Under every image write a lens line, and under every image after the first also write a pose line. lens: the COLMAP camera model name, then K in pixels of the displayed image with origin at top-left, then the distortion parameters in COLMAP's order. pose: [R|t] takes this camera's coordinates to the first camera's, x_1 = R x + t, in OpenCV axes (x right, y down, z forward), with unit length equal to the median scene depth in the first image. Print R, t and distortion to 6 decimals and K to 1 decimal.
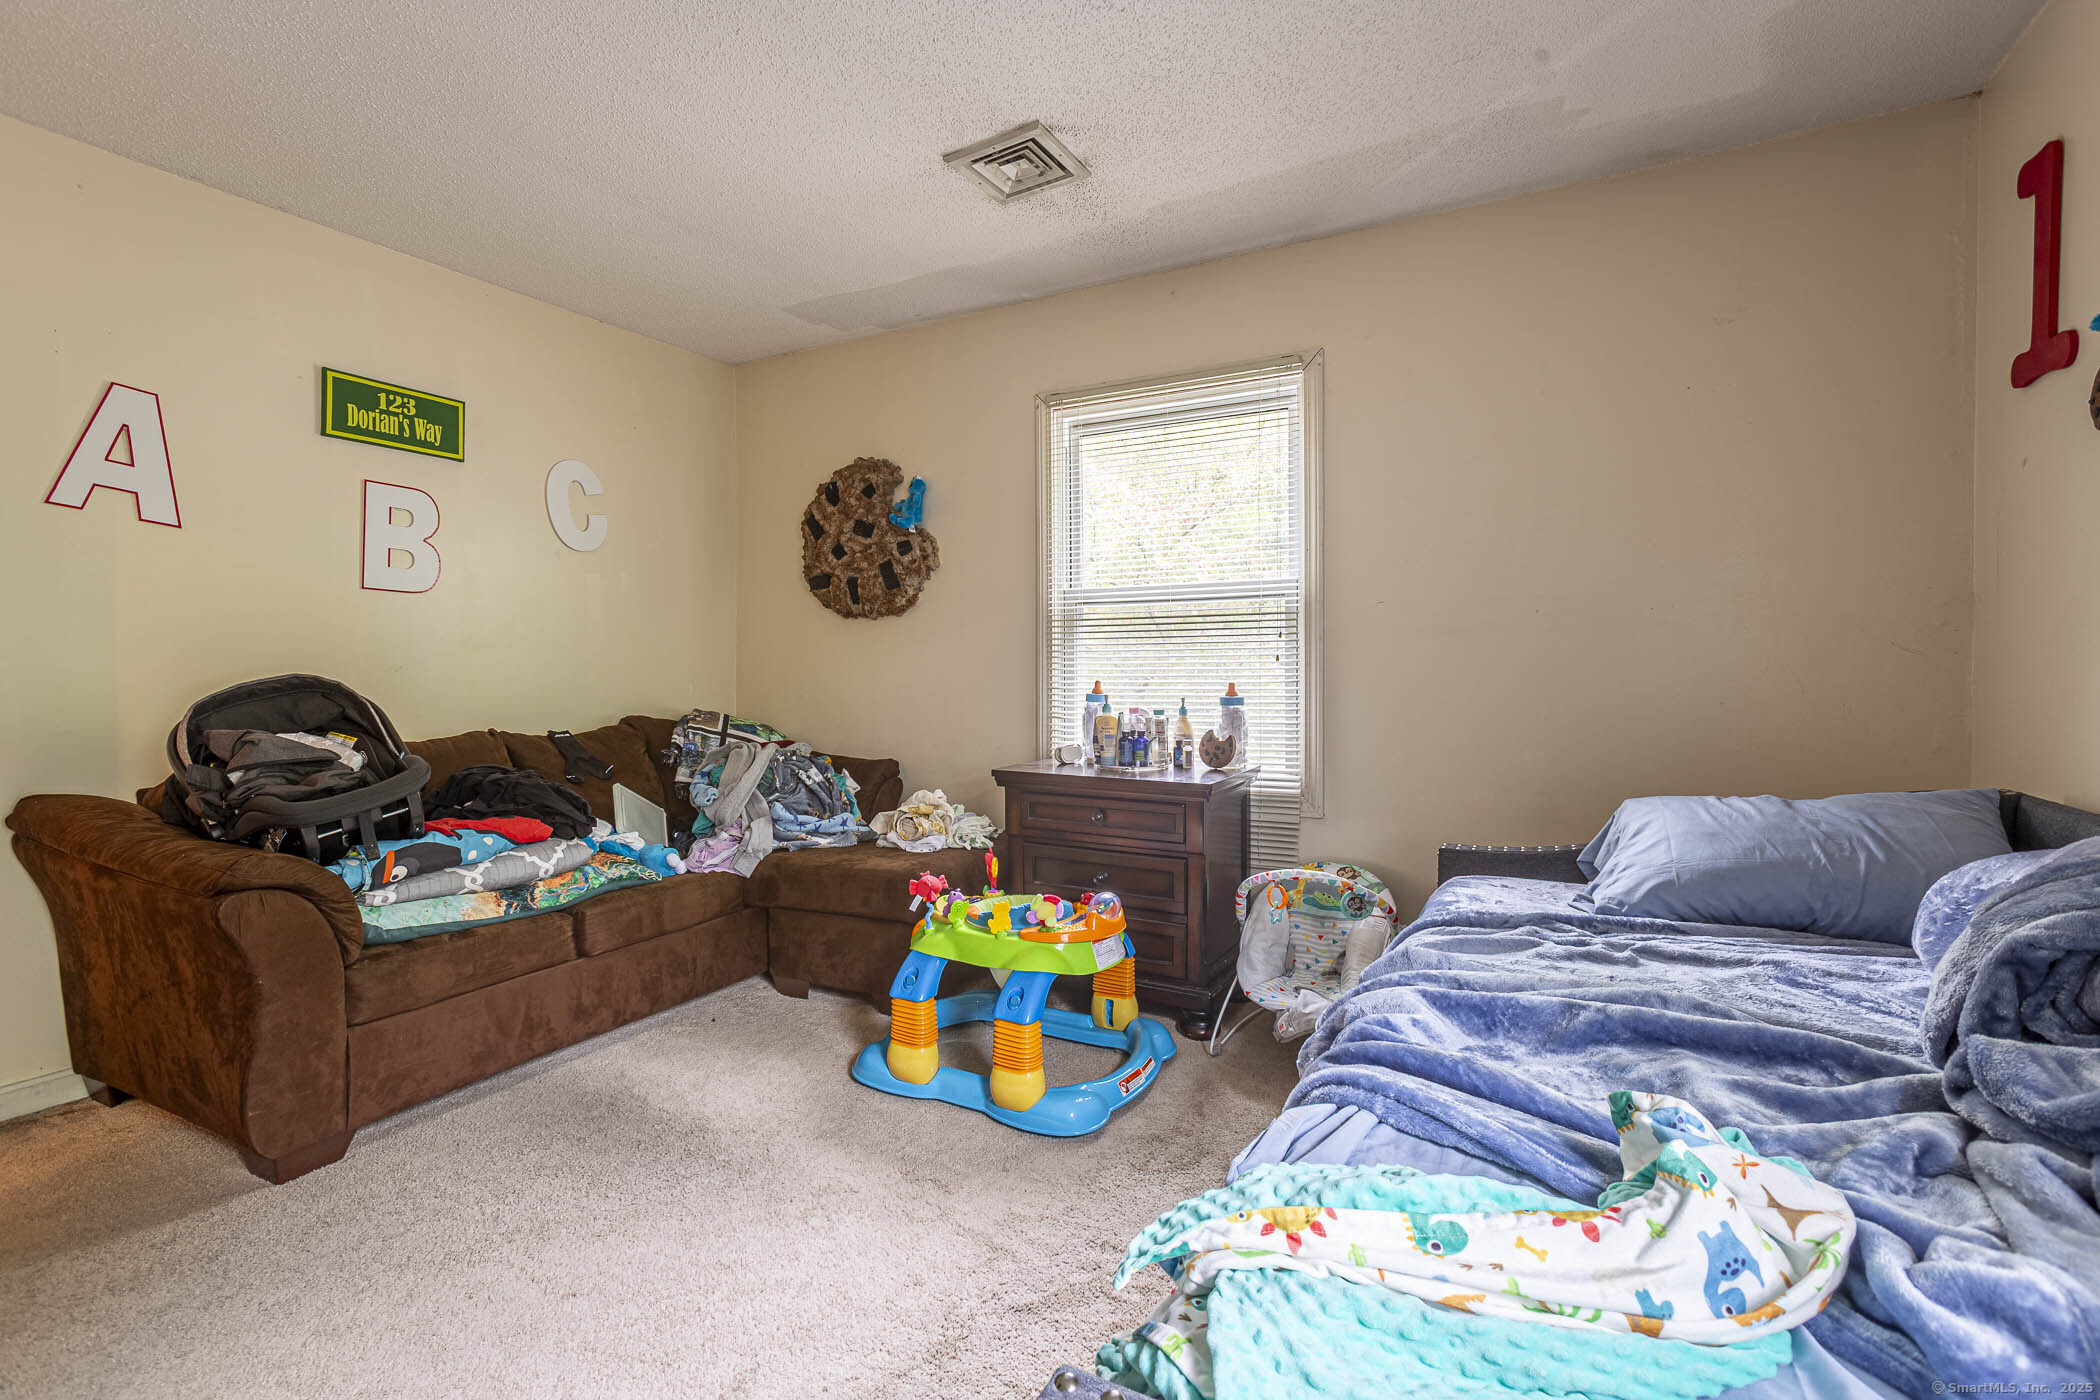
lens RADIAL K [[948.0, 0, 1049.2], [0, 948.0, 651.6], [0, 0, 1]] dist [-0.015892, 0.013425]
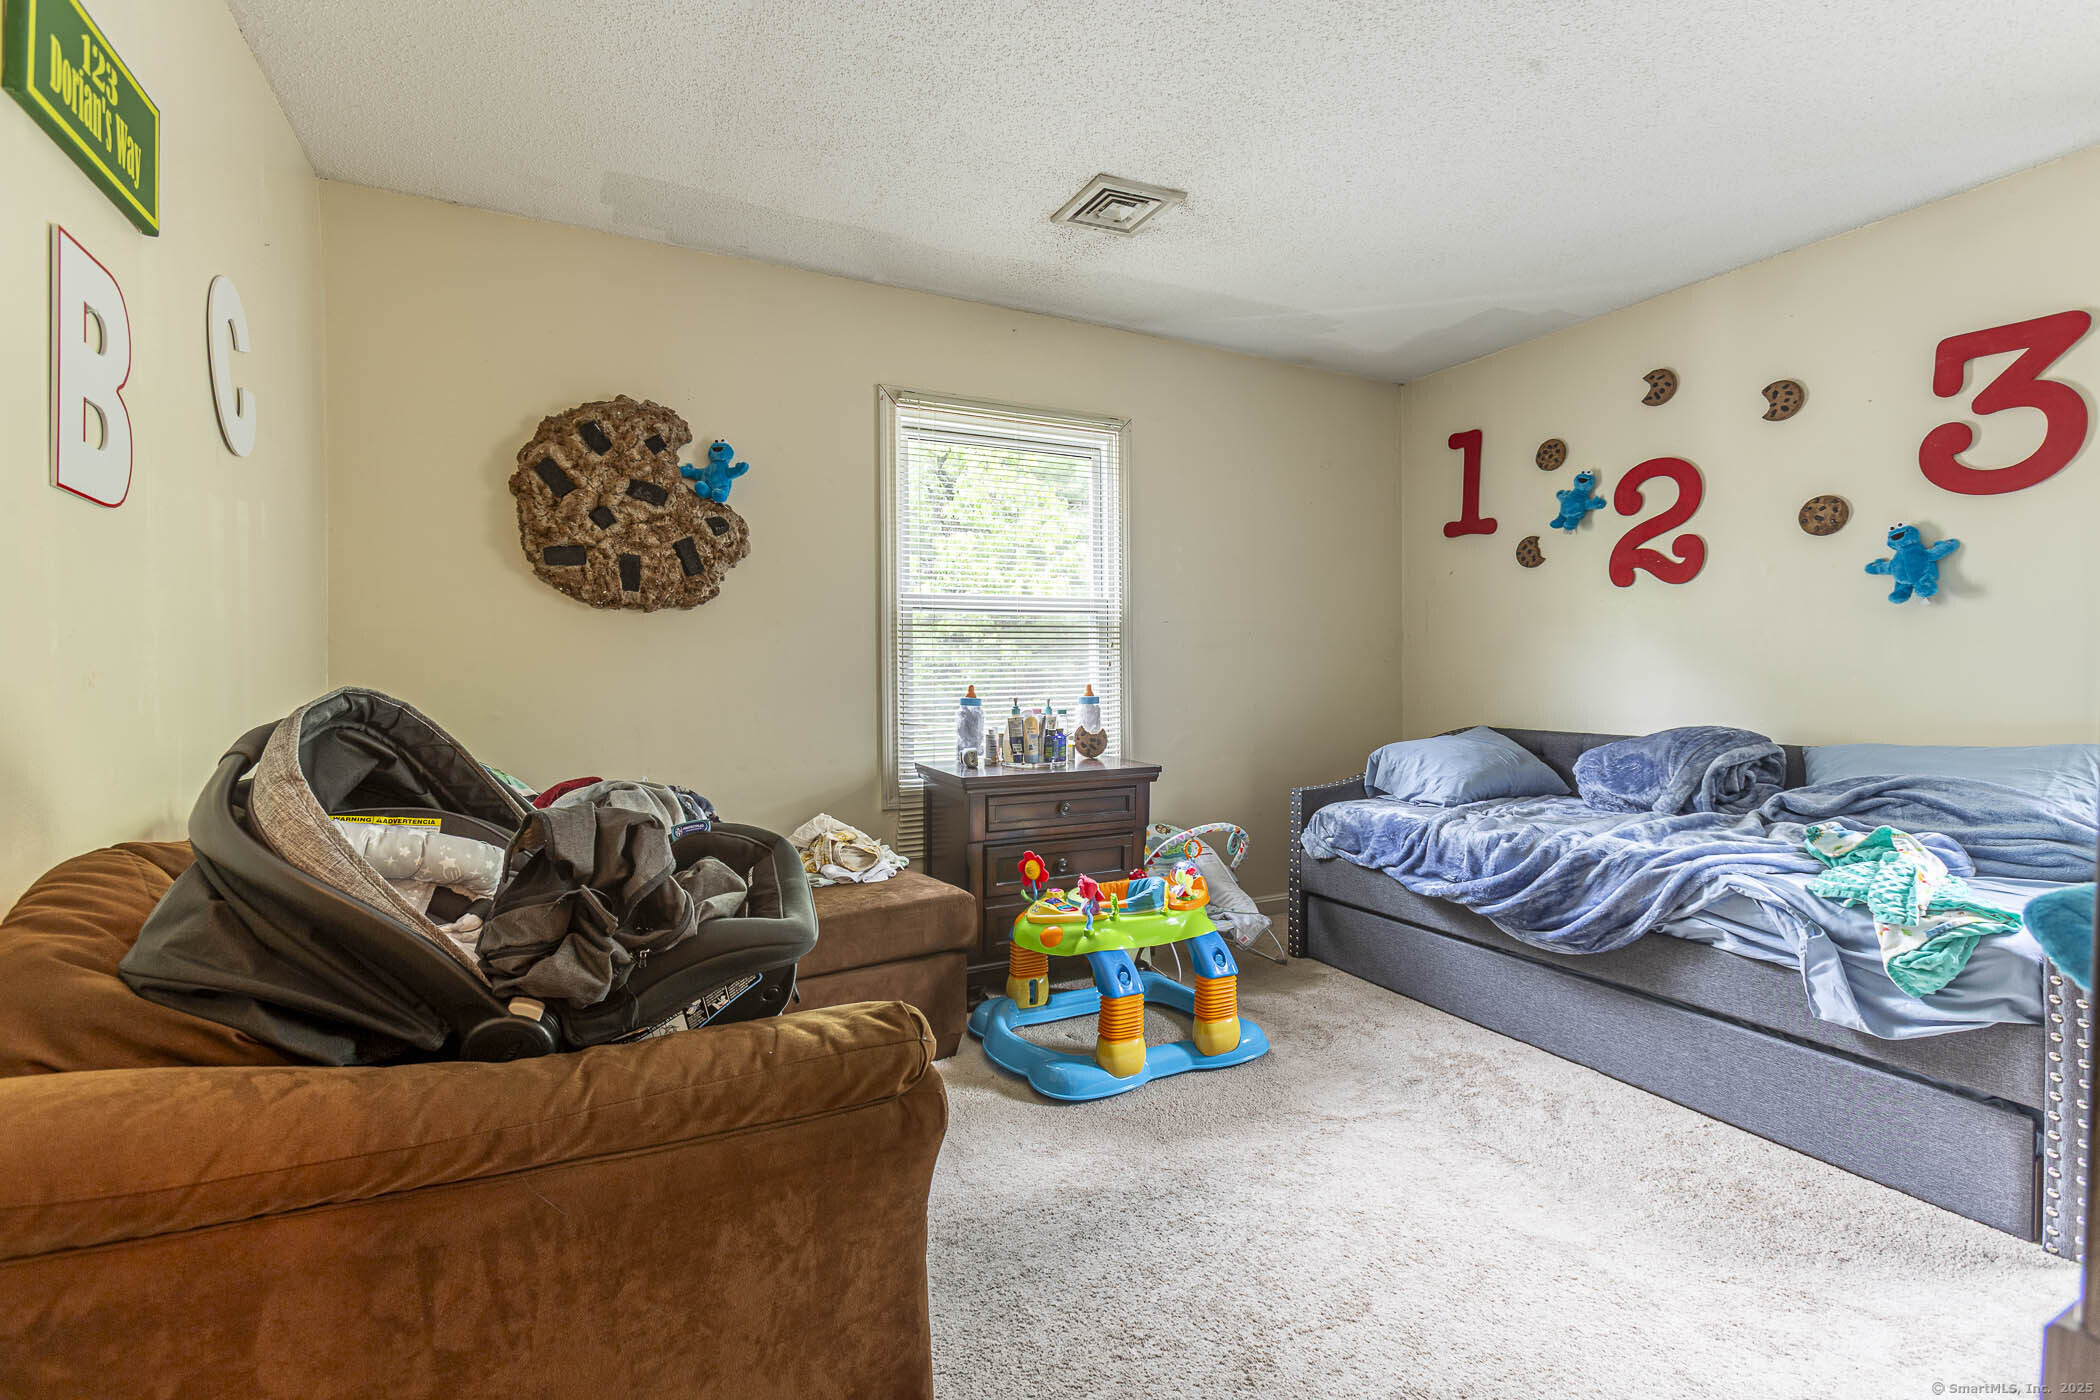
lens RADIAL K [[937.2, 0, 1033.2], [0, 937.2, 665.0], [0, 0, 1]] dist [0.001522, 0.000762]
pose [[0.560908, 0.001211, 0.827877, -0.701313], [-0.011530, 0.999913, 0.006349, 0.001230], [-0.827798, -0.013106, 0.560874, 0.342114]]
